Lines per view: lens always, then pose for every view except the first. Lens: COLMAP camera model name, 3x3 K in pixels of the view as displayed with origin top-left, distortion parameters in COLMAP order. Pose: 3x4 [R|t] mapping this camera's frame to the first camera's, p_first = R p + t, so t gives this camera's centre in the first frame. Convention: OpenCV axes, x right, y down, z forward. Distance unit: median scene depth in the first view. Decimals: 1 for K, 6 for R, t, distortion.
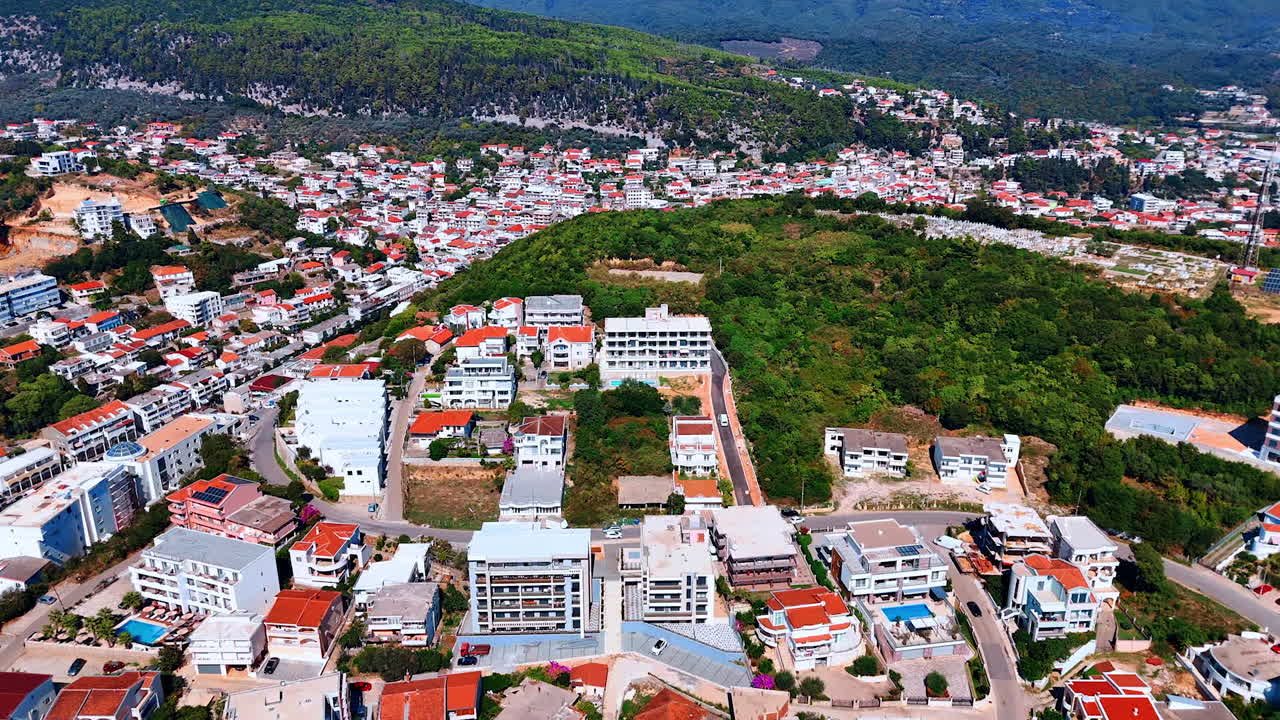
lens RADIAL K [[1014.3, 0, 640.0], [0, 1014.3, 360.0], [0, 0, 1]] dist [0.036751, -0.042553]
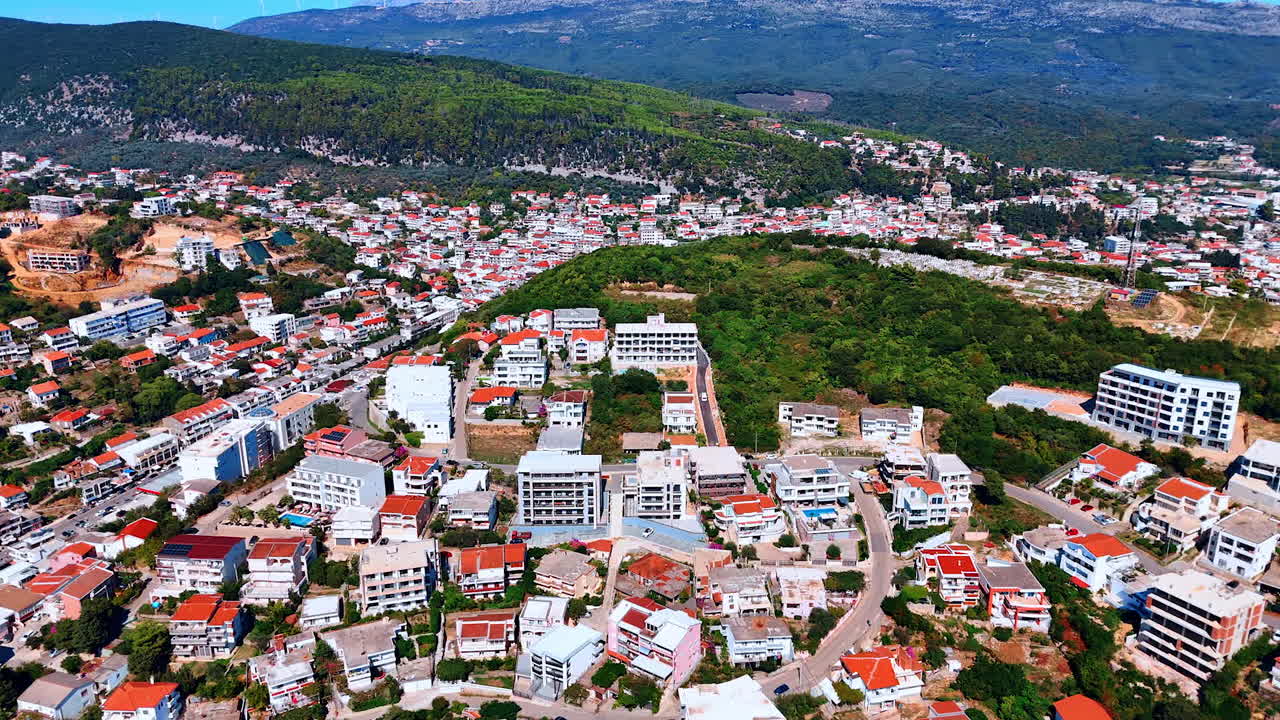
lens RADIAL K [[1014.3, 0, 640.0], [0, 1014.3, 360.0], [0, 0, 1]] dist [0.036751, -0.042553]
pose [[0.999783, 0.003928, -0.020454, 0.019599], [-0.004827, 0.999016, -0.044095, 0.052925], [0.020261, 0.044184, 0.998818, -0.248581]]
